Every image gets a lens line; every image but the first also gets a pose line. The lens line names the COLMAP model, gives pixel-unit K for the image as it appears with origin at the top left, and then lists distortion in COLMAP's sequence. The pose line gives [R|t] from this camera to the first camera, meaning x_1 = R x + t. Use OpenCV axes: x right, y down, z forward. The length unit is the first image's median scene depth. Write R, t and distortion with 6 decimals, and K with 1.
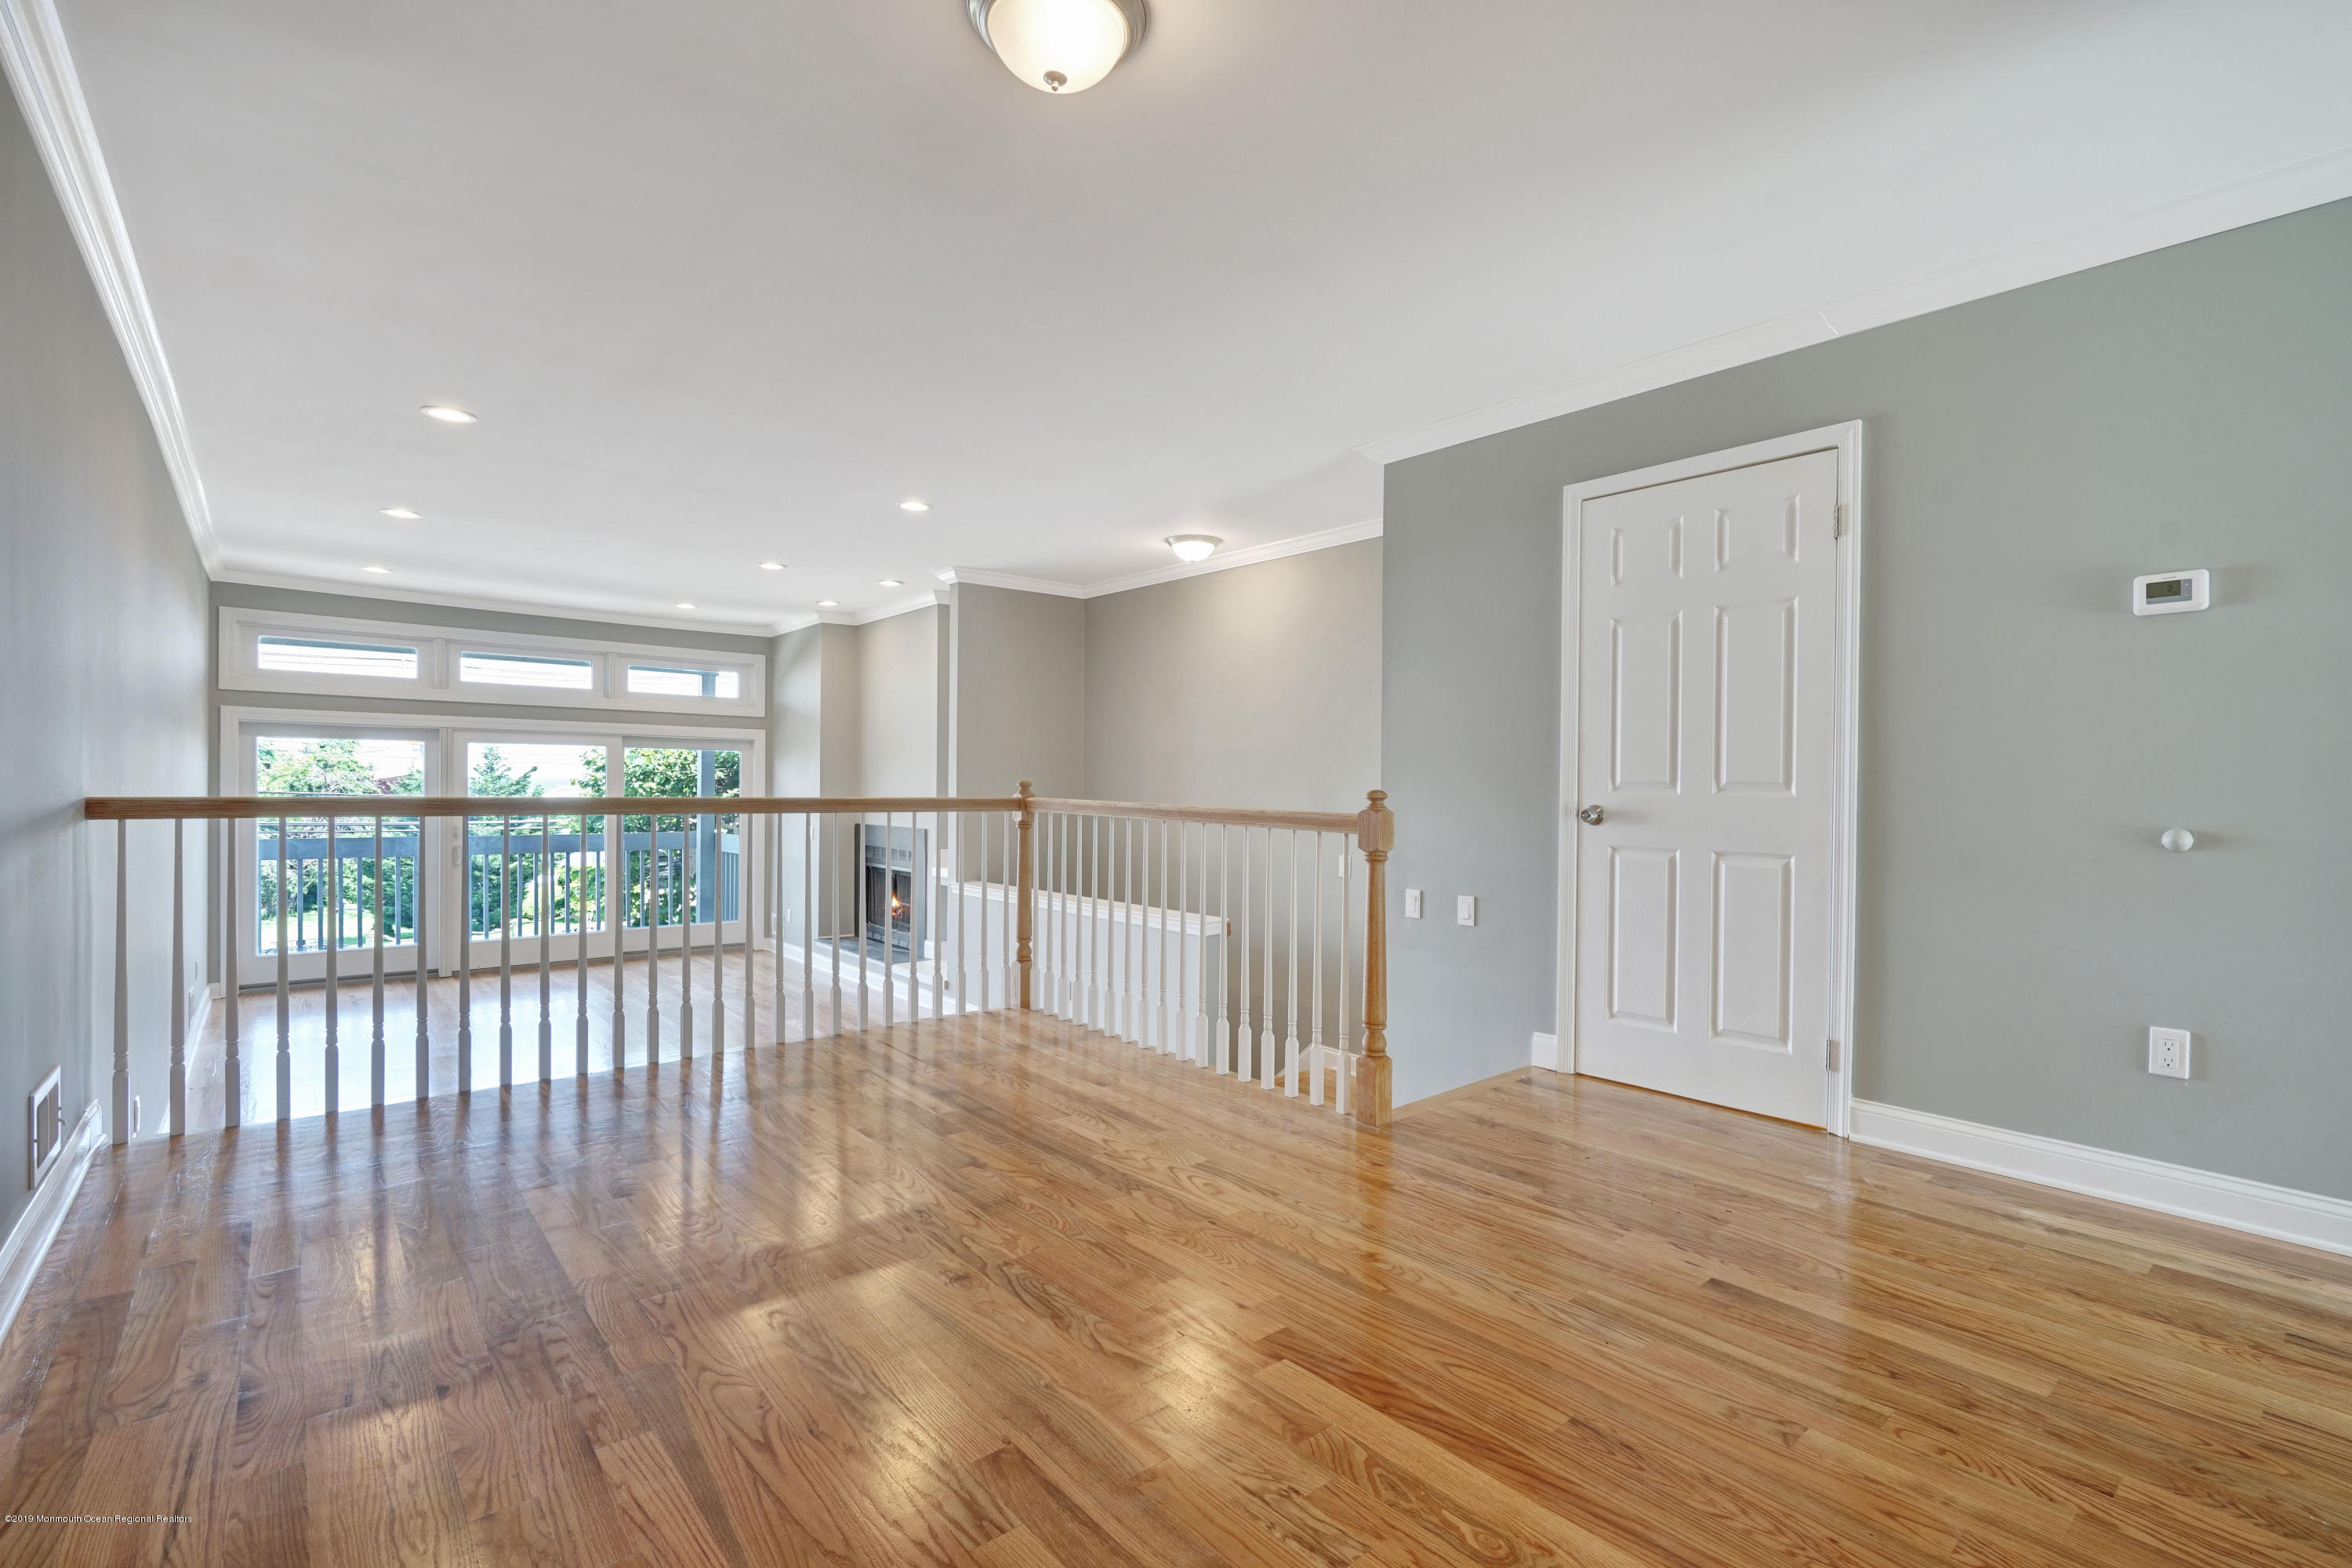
lens RADIAL K [[1063.3, 0, 1188.3], [0, 1063.3, 795.5], [0, 0, 1]] dist [-0.005950, 0.003992]
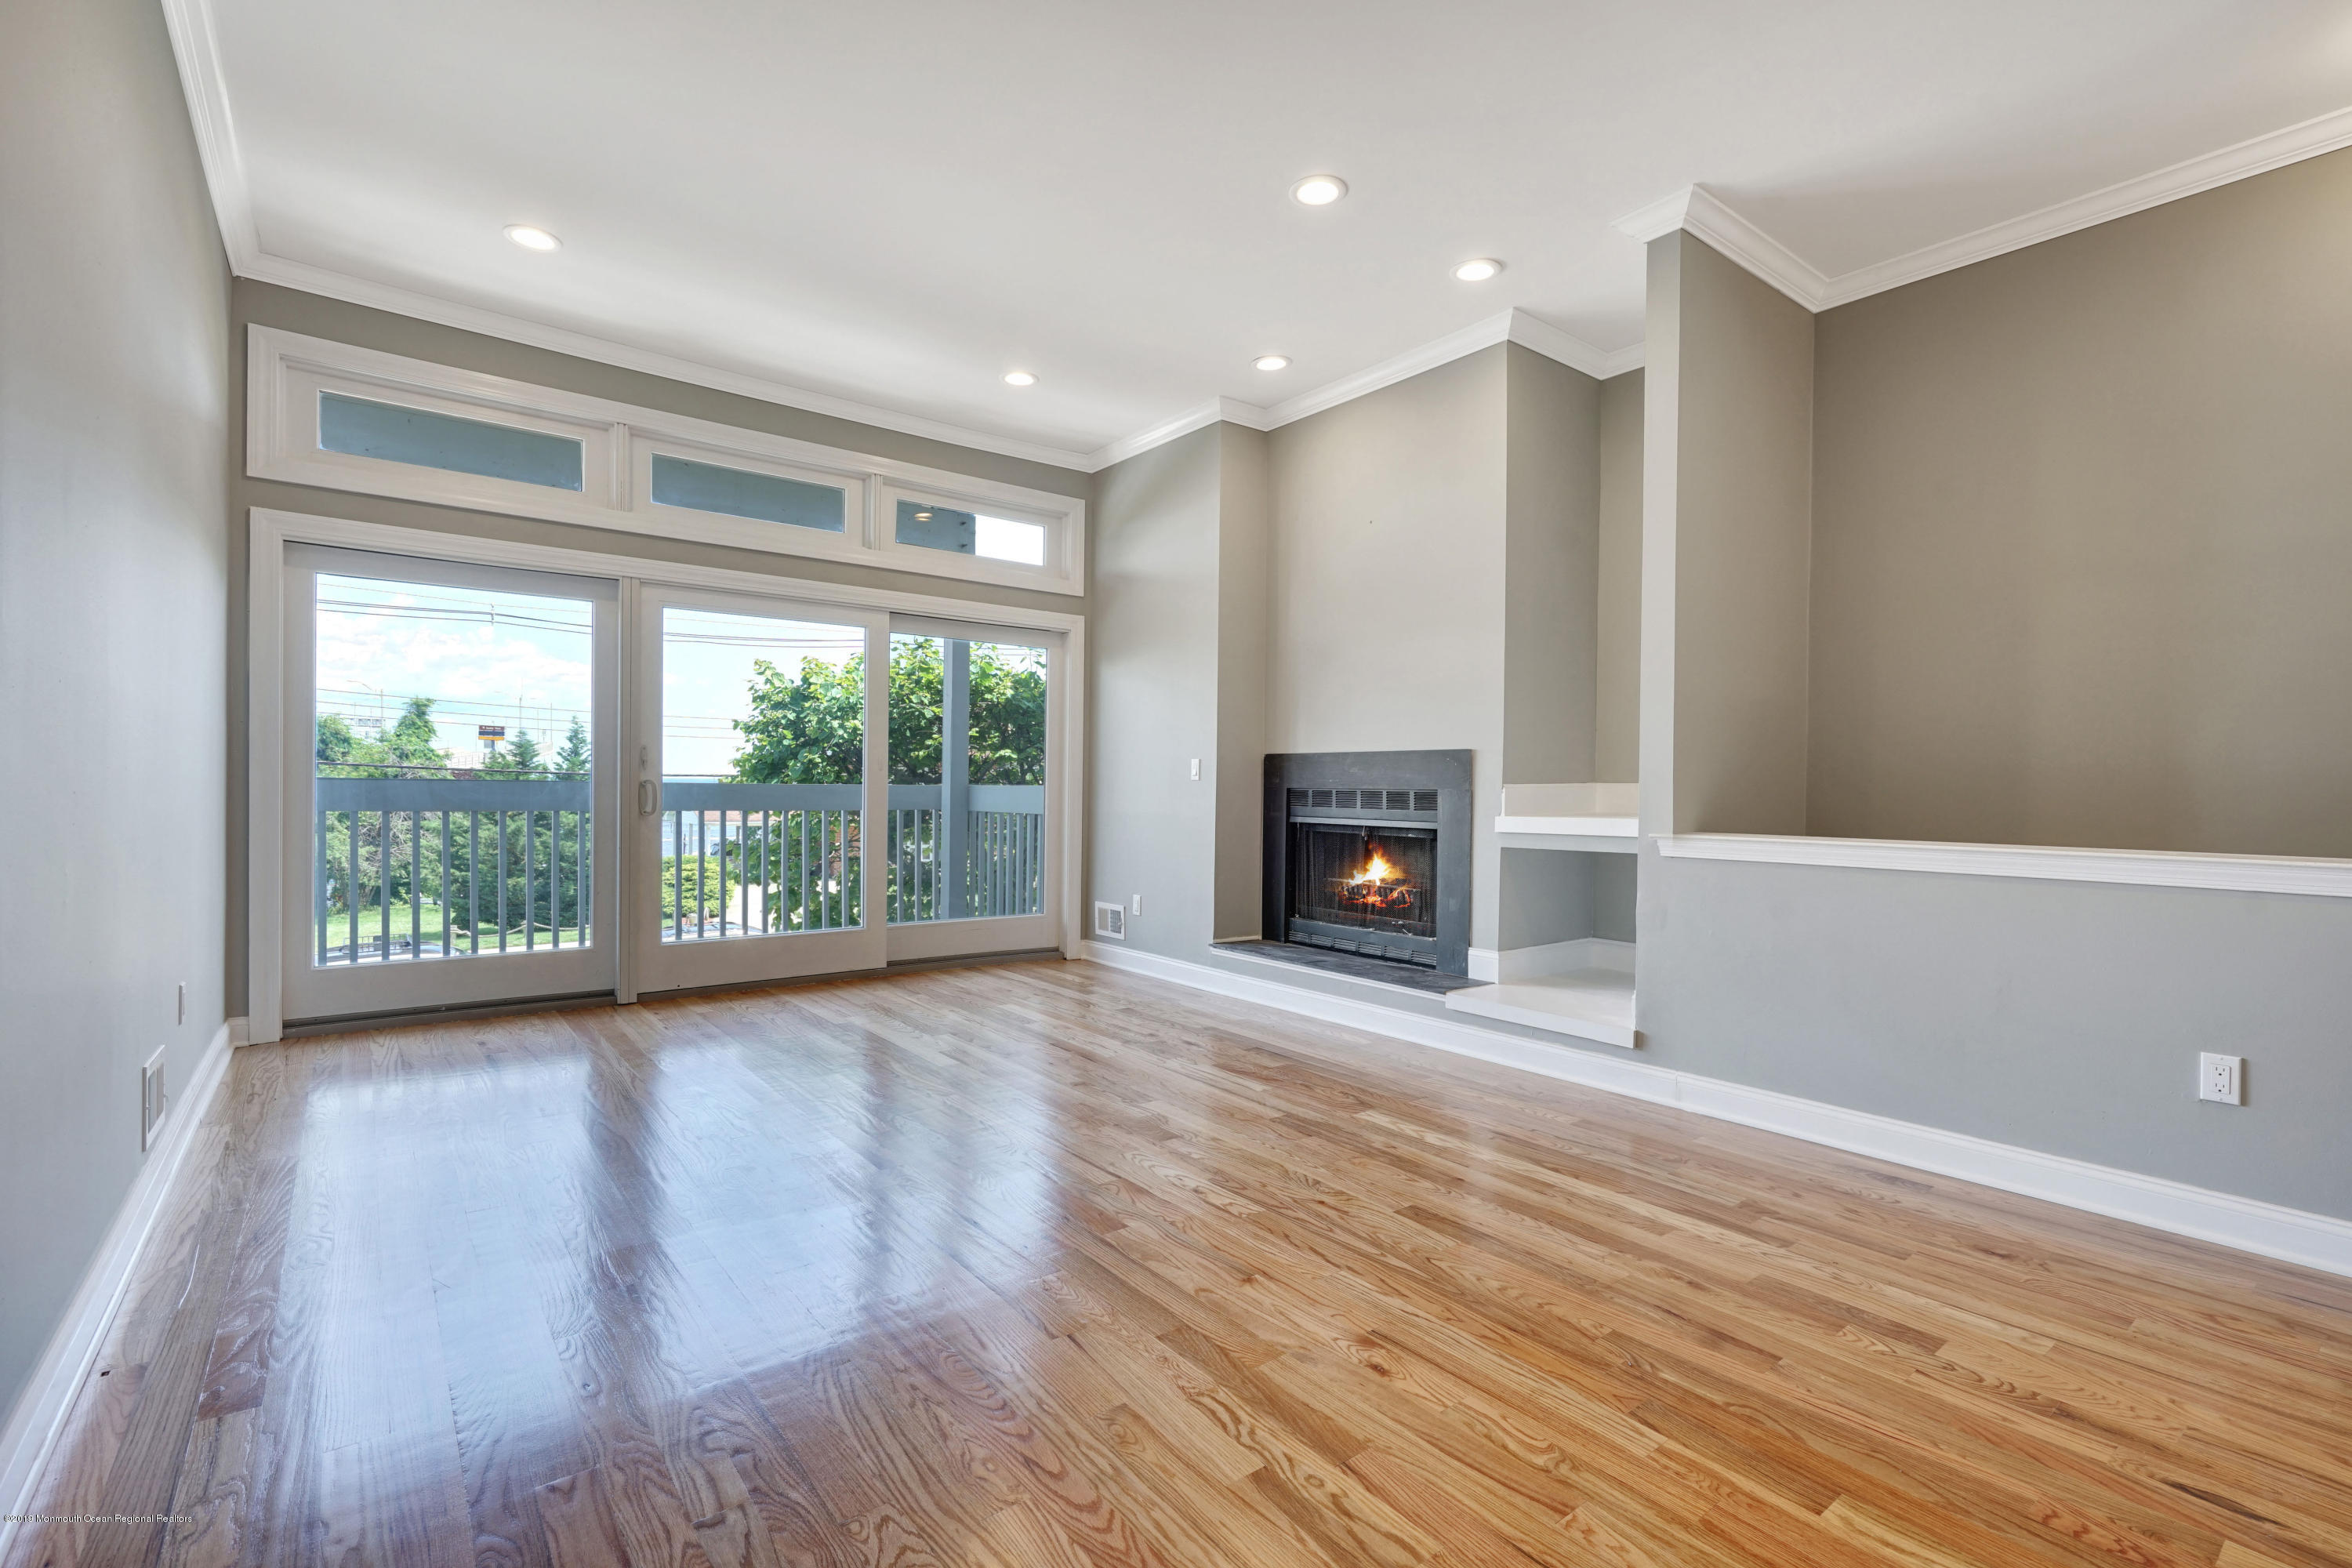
lens RADIAL K [[1063.3, 0, 1188.3], [0, 1063.3, 795.5], [0, 0, 1]] dist [-0.005950, 0.003992]
pose [[0.999140, 0.001508, -0.041427, -0.413374], [-0.001562, 0.999998, -0.001276, 0.063861], [0.041425, 0.001339, 0.999141, 0.482185]]
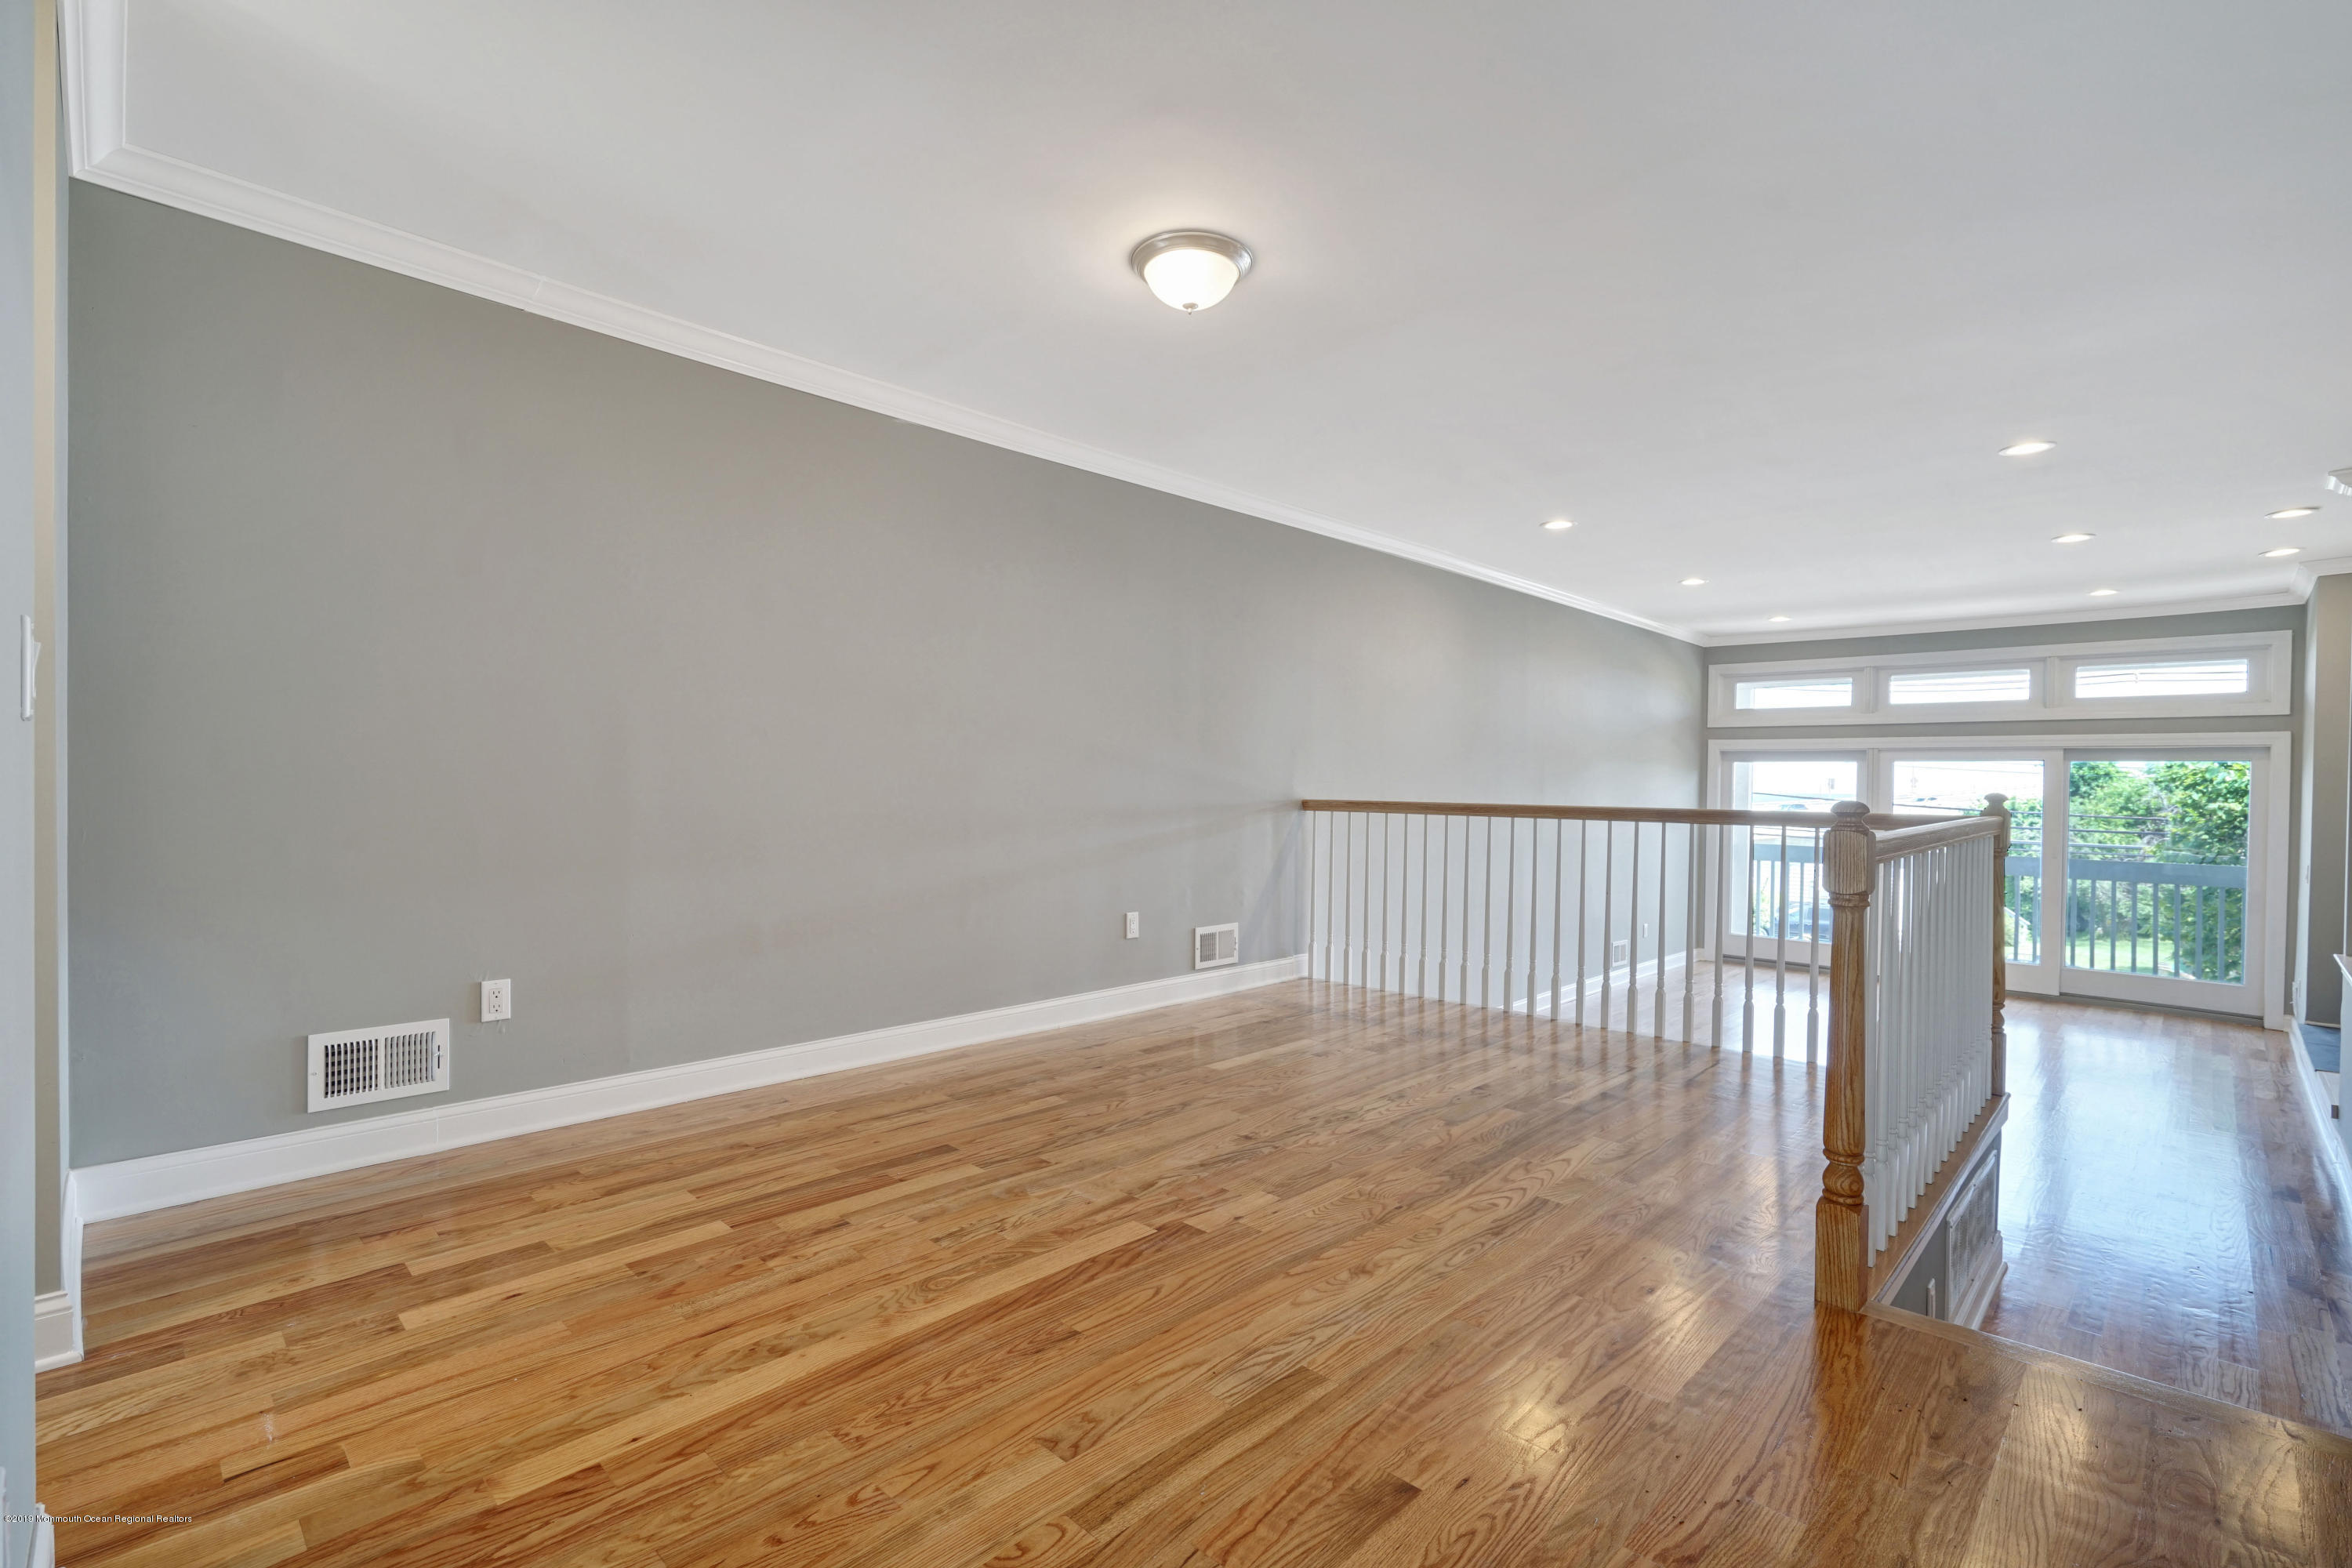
lens RADIAL K [[1056.5, 0, 1180.8], [0, 1056.5, 794.5], [0, 0, 1]] dist [-0.004862, 0.000072]
pose [[0.086690, 0.000456, -0.996235, 0.350068], [-0.022246, 0.999751, -0.001478, 0.000190], [0.995987, 0.022291, 0.086679, 0.230525]]
